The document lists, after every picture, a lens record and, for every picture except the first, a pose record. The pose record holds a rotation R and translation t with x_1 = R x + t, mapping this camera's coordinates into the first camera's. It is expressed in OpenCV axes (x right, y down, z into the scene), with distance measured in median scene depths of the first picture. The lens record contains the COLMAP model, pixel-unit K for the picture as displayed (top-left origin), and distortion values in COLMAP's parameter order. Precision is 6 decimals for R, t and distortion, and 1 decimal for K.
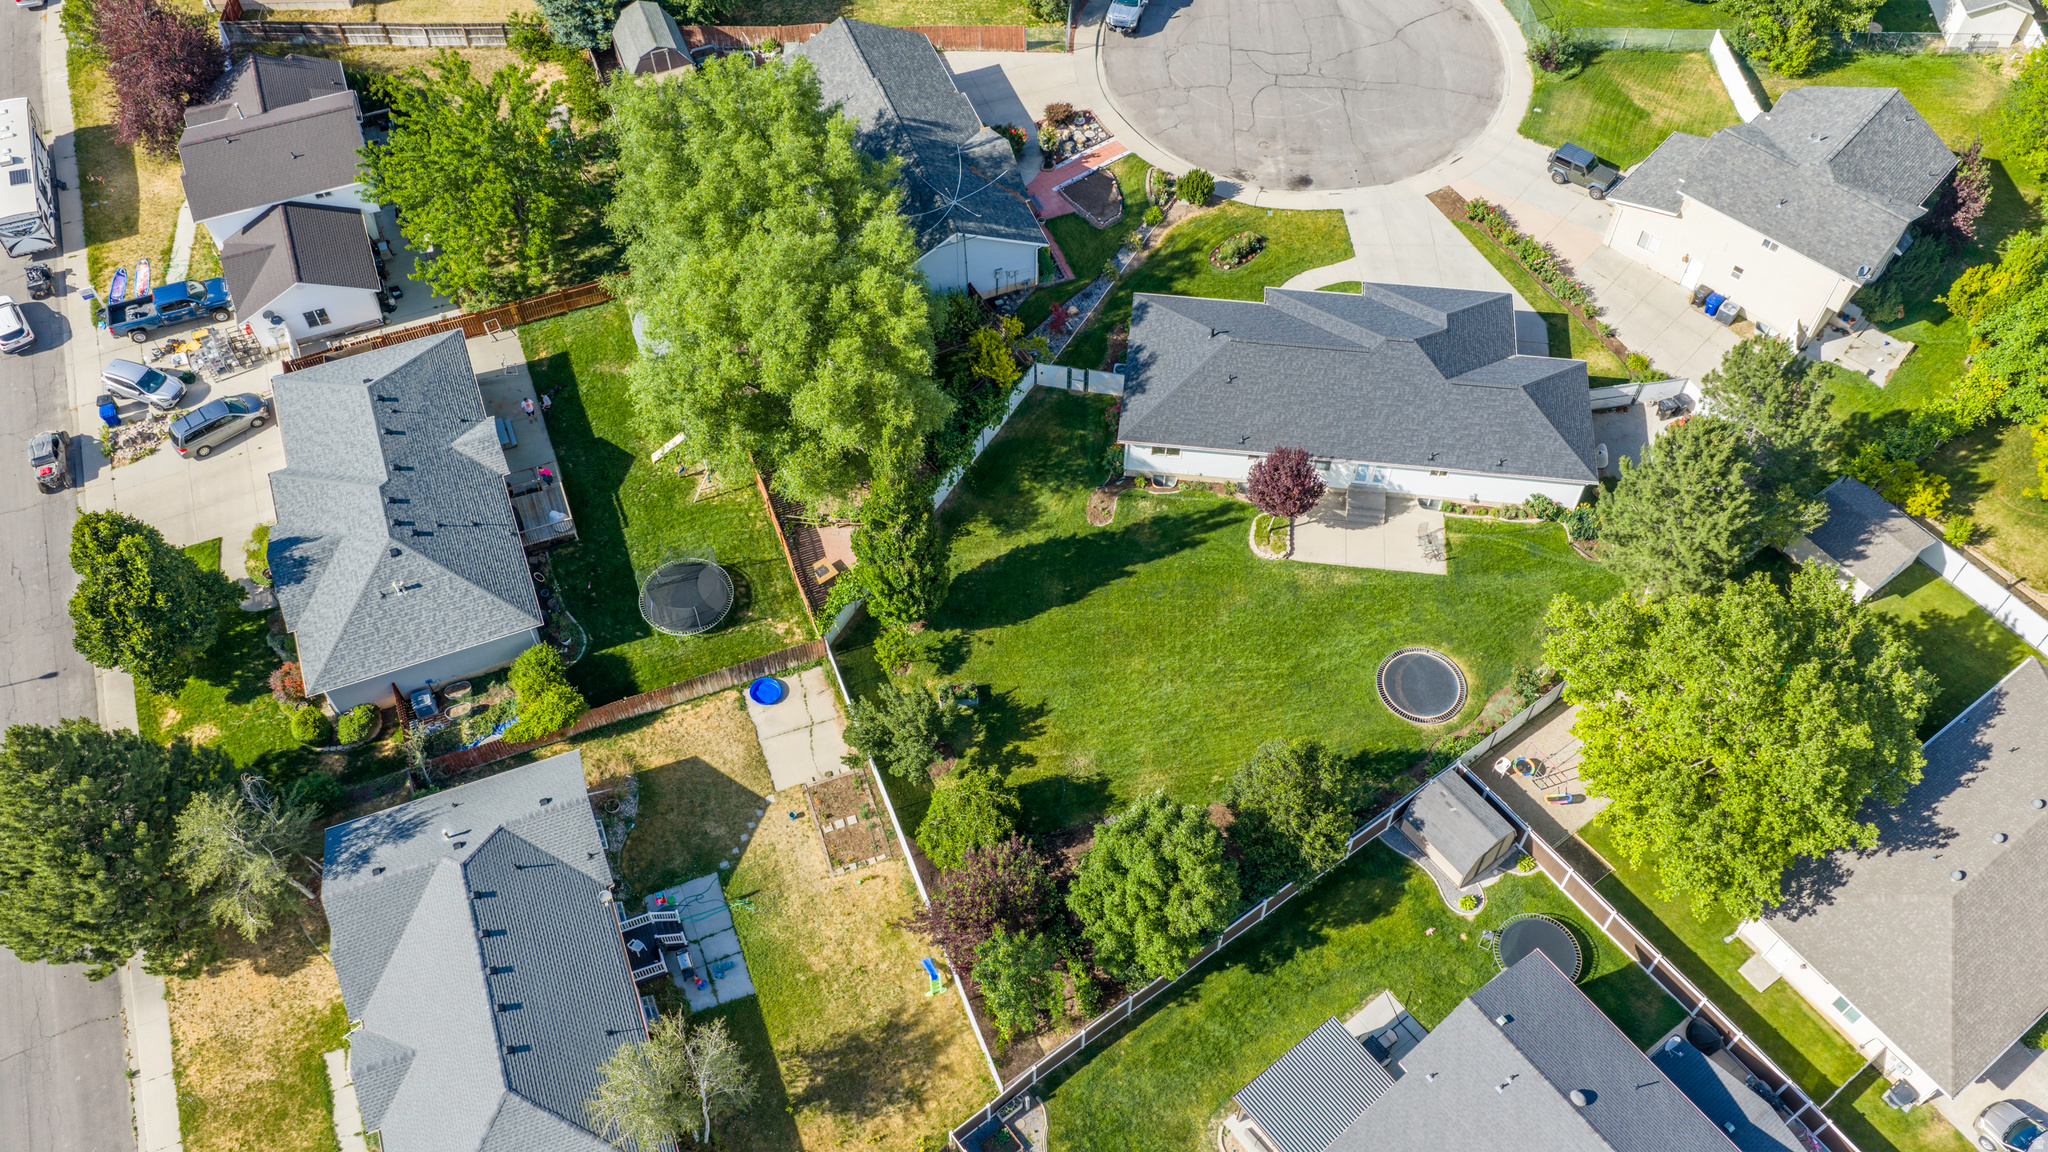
lens RADIAL K [[1690.5, 0, 1028.2], [0, 1690.5, 578.5], [0, 0, 1]] dist [0.028402, -0.047265]
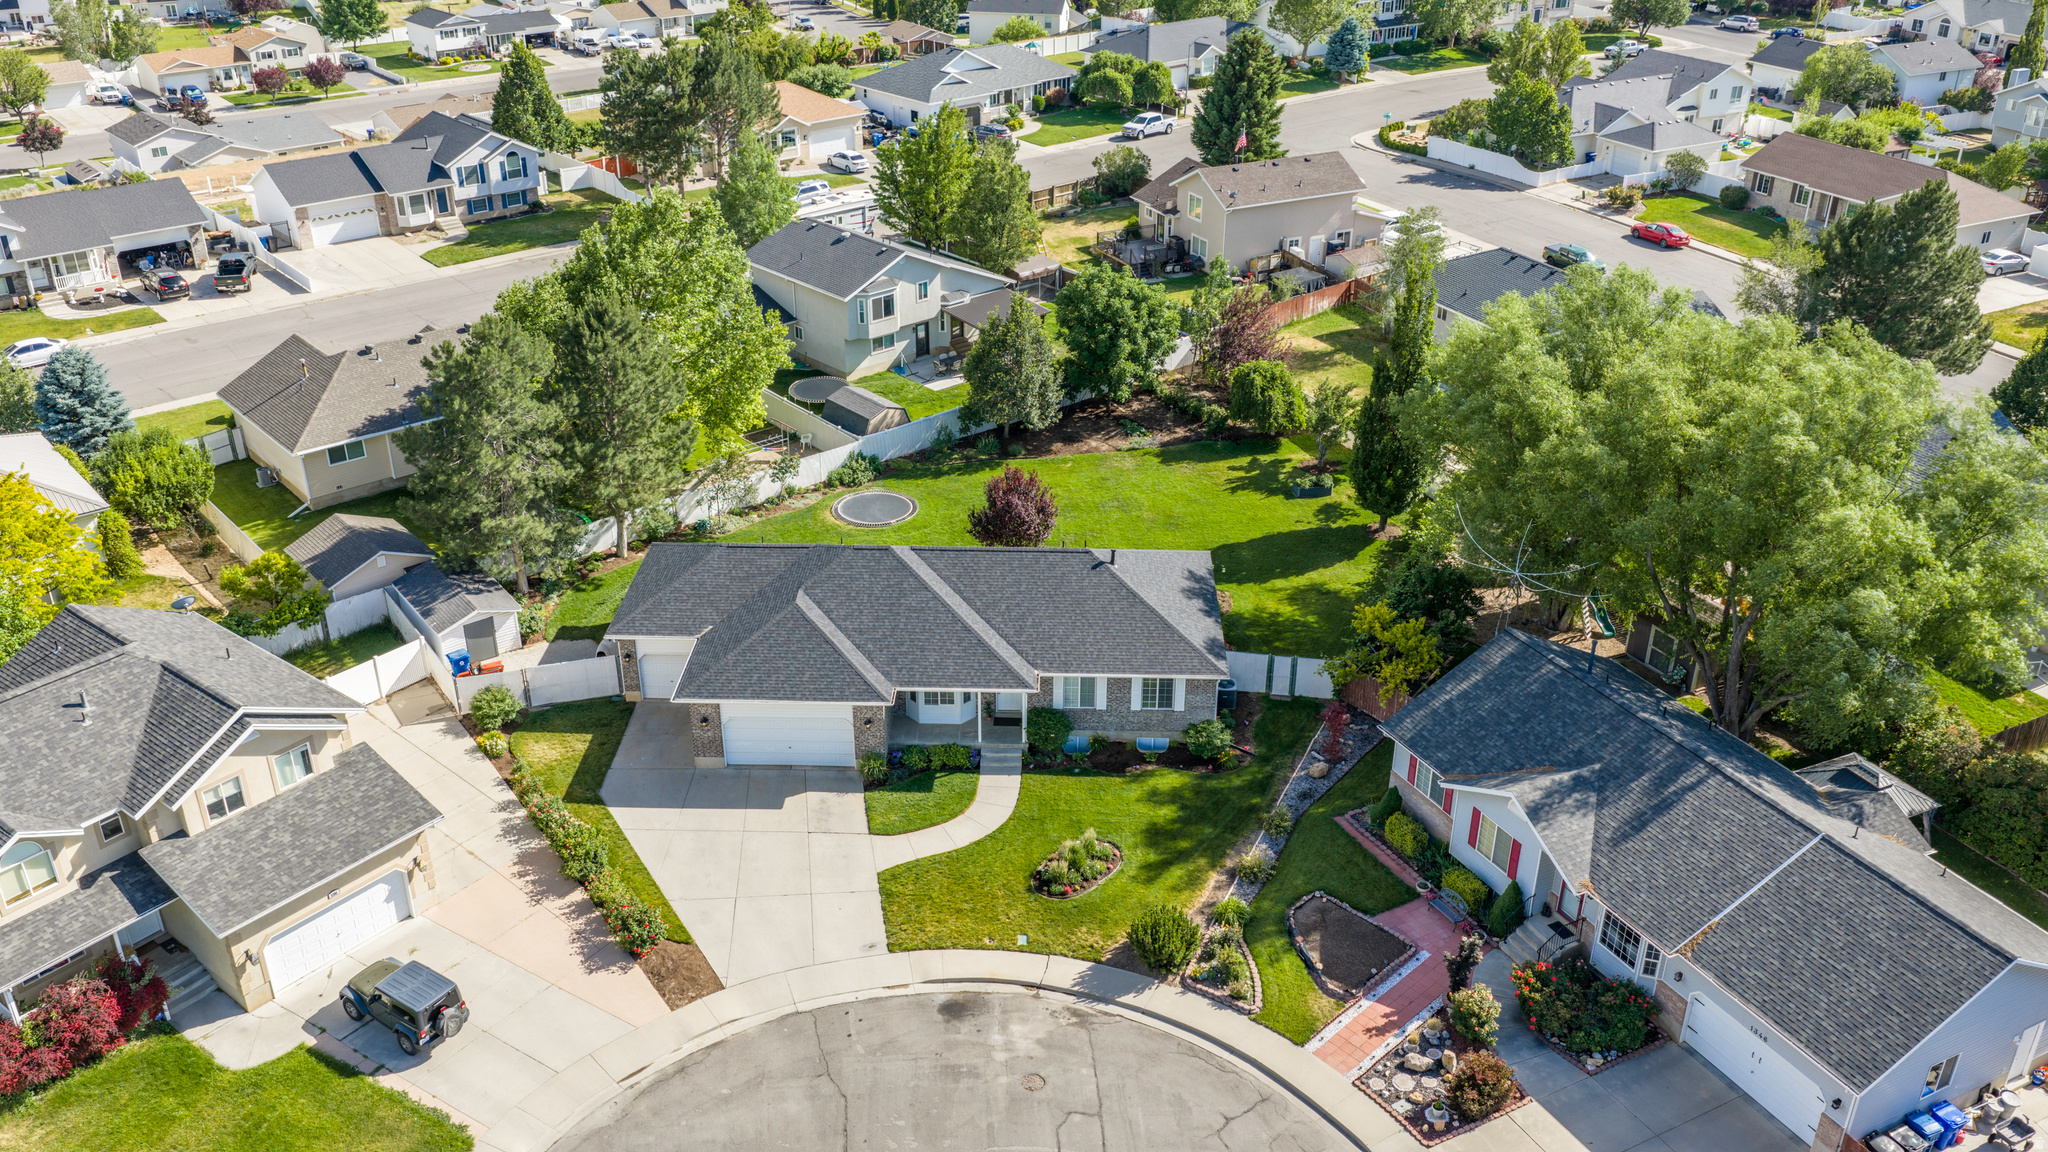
lens RADIAL K [[1690.5, 0, 1028.2], [0, 1690.5, 578.5], [0, 0, 1]] dist [0.028402, -0.047265]
pose [[-0.996210, 0.038104, -0.078186, 0.207004], [-0.072124, 0.140506, 0.987449, -0.891779], [0.048611, 0.989346, -0.137226, 1.110033]]
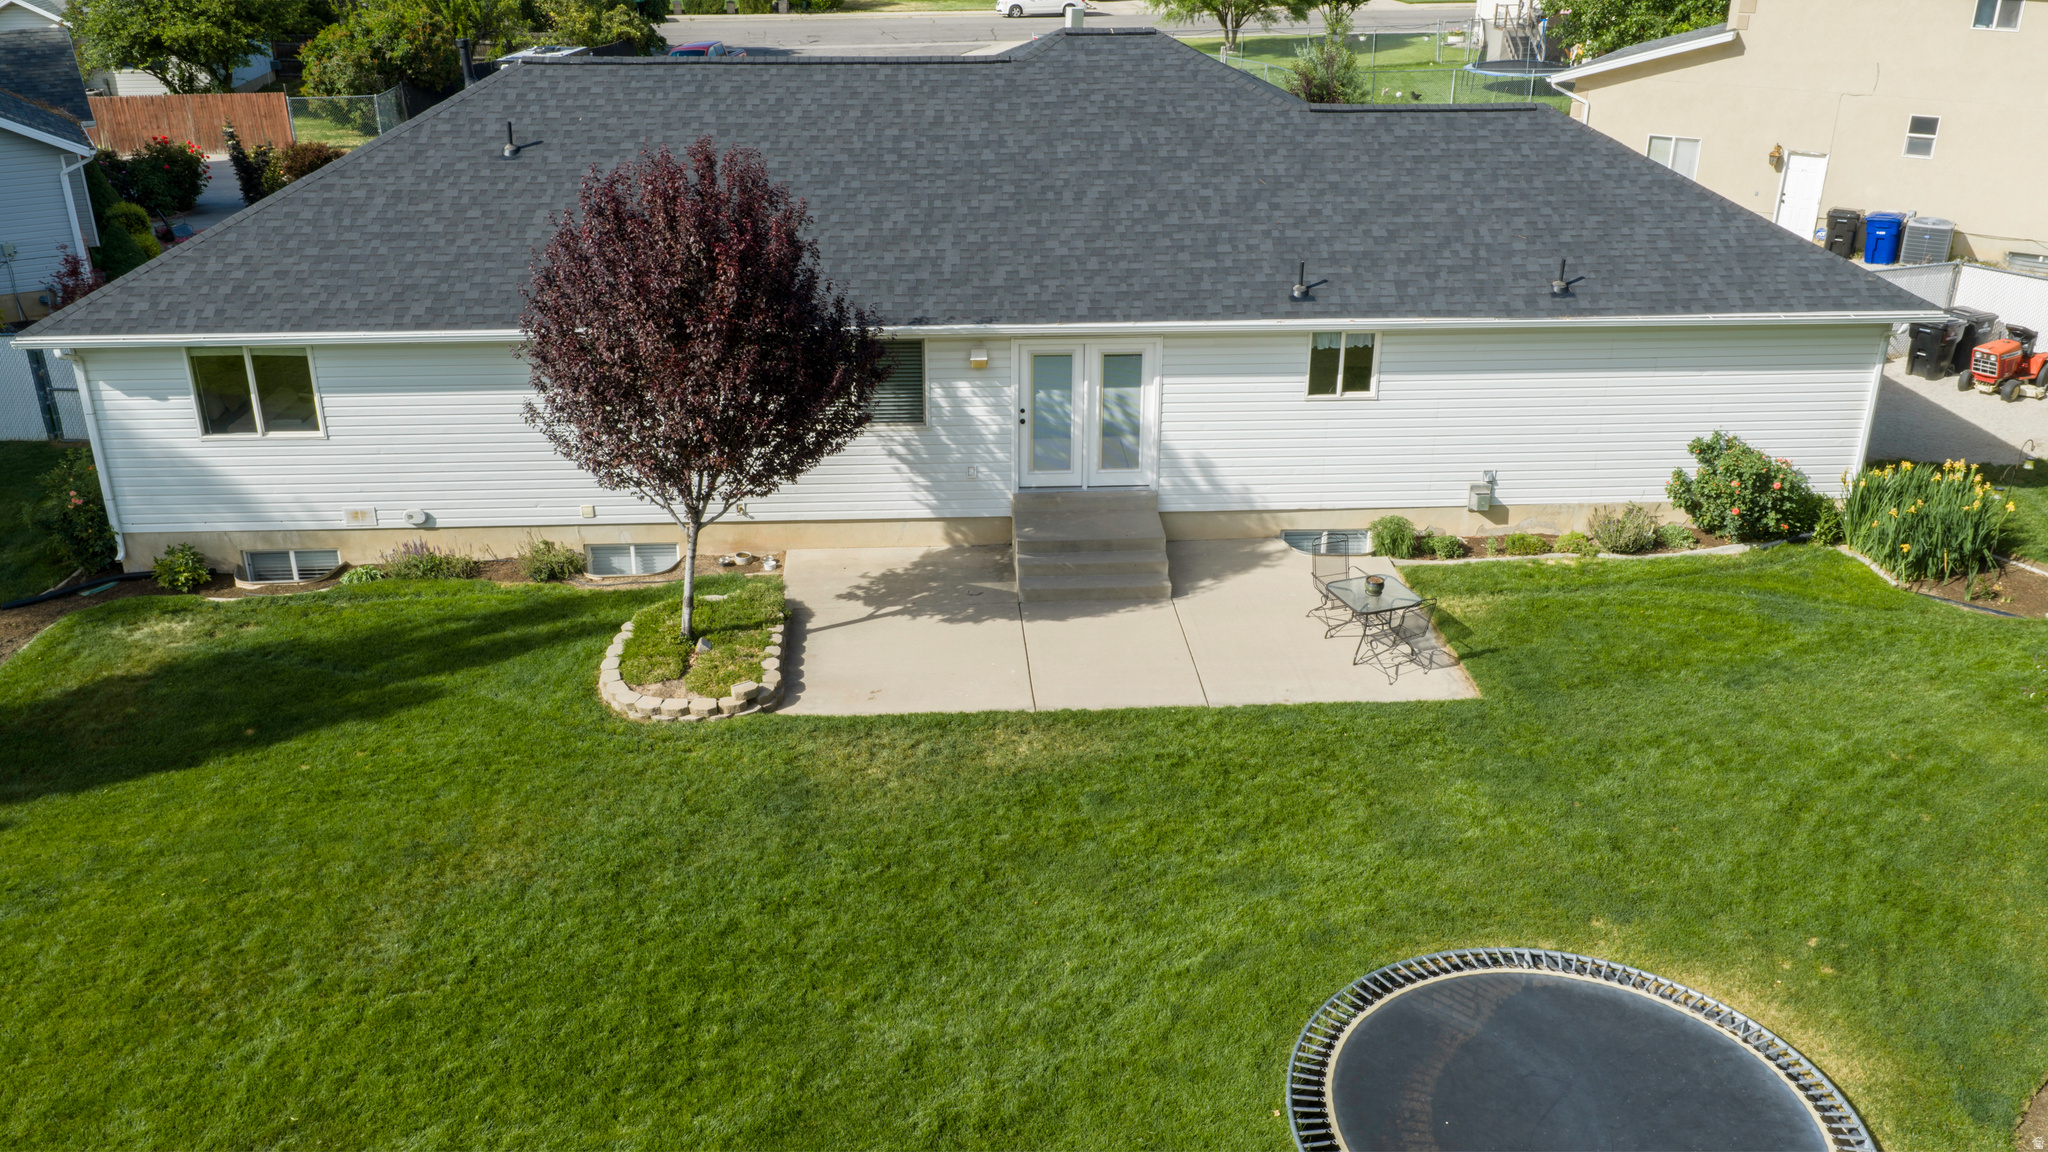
lens RADIAL K [[1690.5, 0, 1028.2], [0, 1690.5, 578.5], [0, 0, 1]] dist [0.028402, -0.047265]
pose [[0.984676, -0.066655, 0.161153, 0.150018], [0.140056, 0.852850, -0.503022, 0.085495], [-0.103910, 0.517884, 0.849116, 0.790650]]
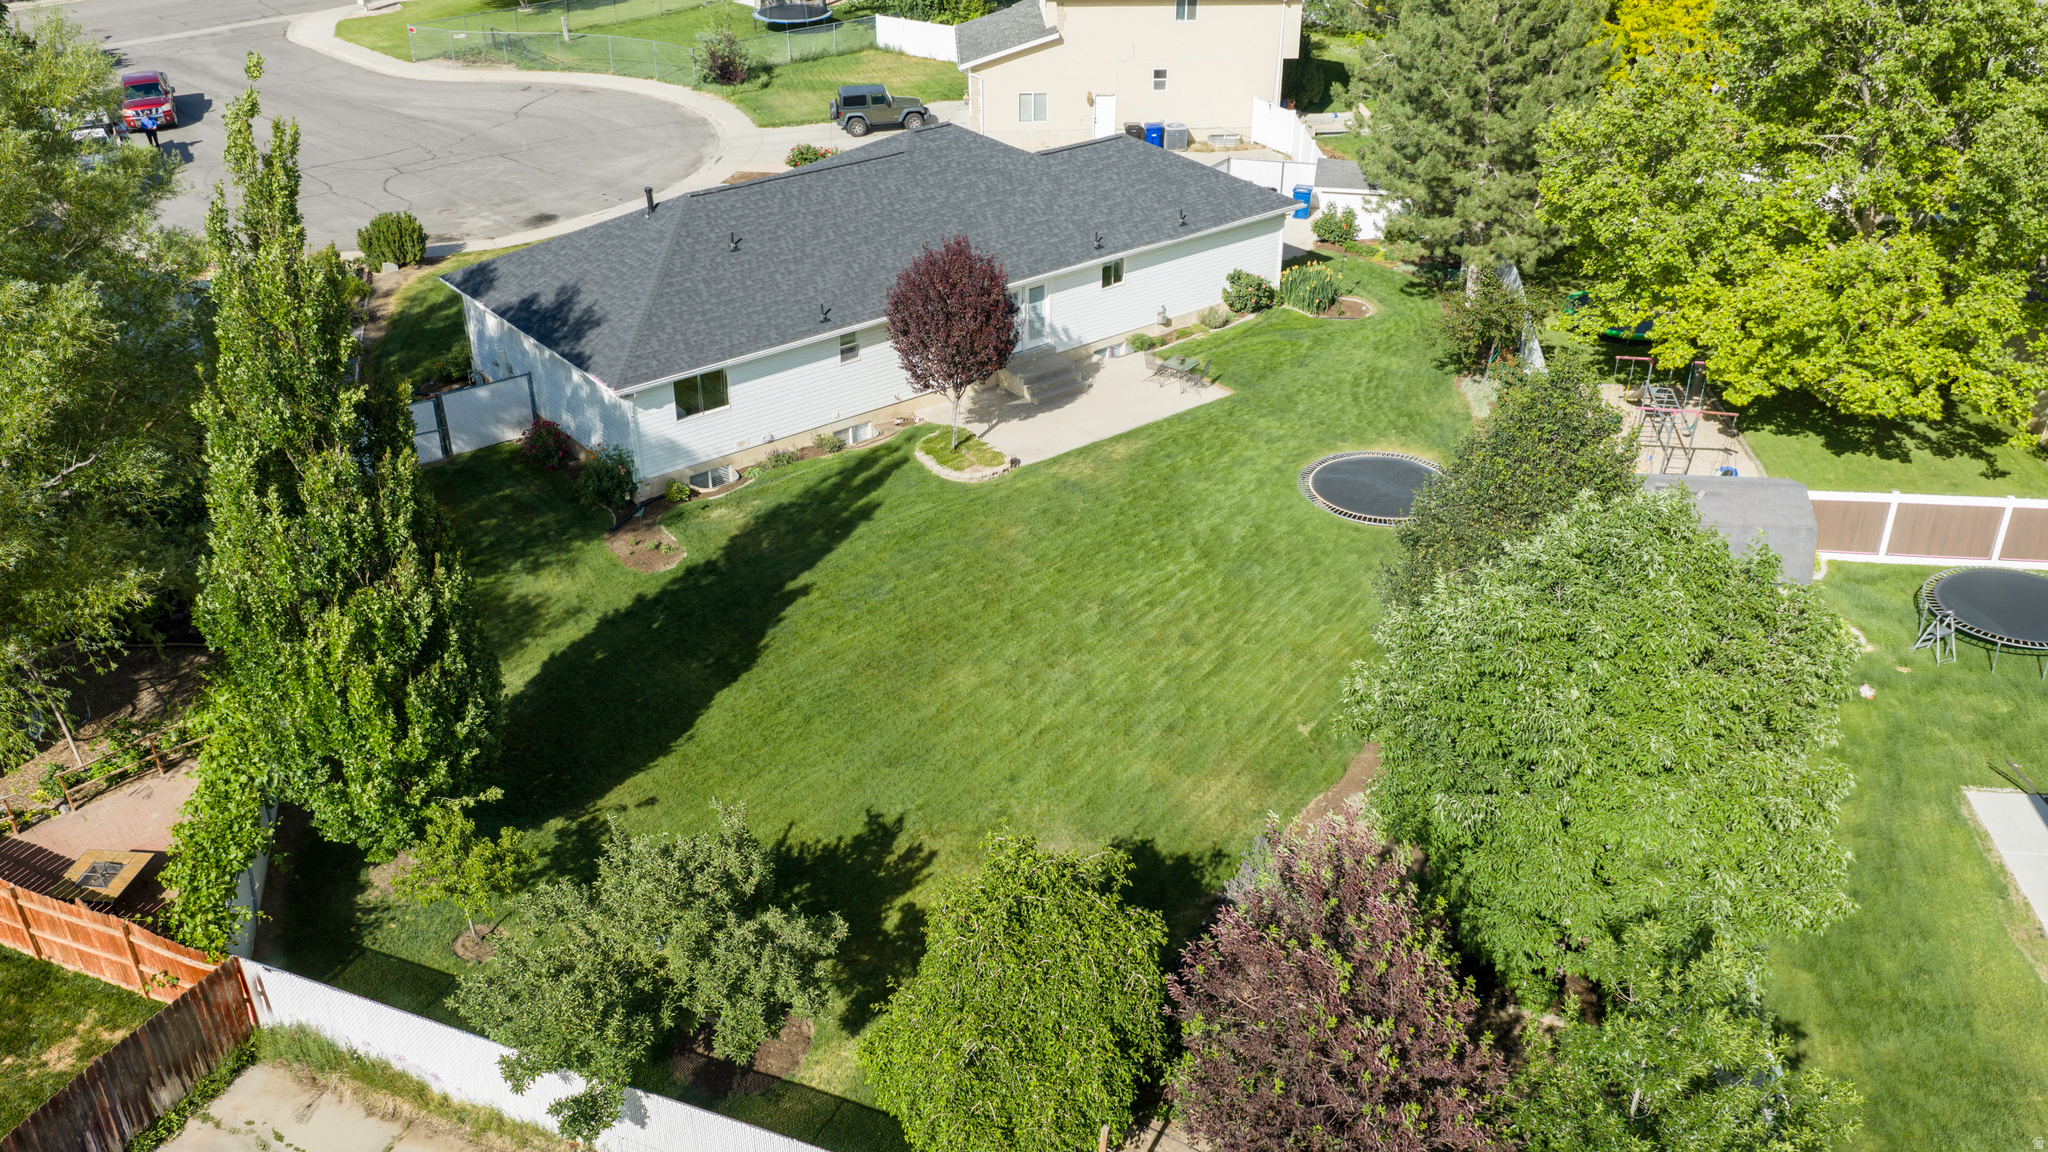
lens RADIAL K [[1725.3, 0, 1024.0], [0, 1725.3, 576.0], [0, 0, 1]] dist [0.012671, -0.008860]
pose [[0.700504, -0.347343, 0.623416, -0.181998], [0.580985, 0.784858, -0.215534, 0.126759], [-0.414429, 0.513177, 0.751597, 0.609981]]
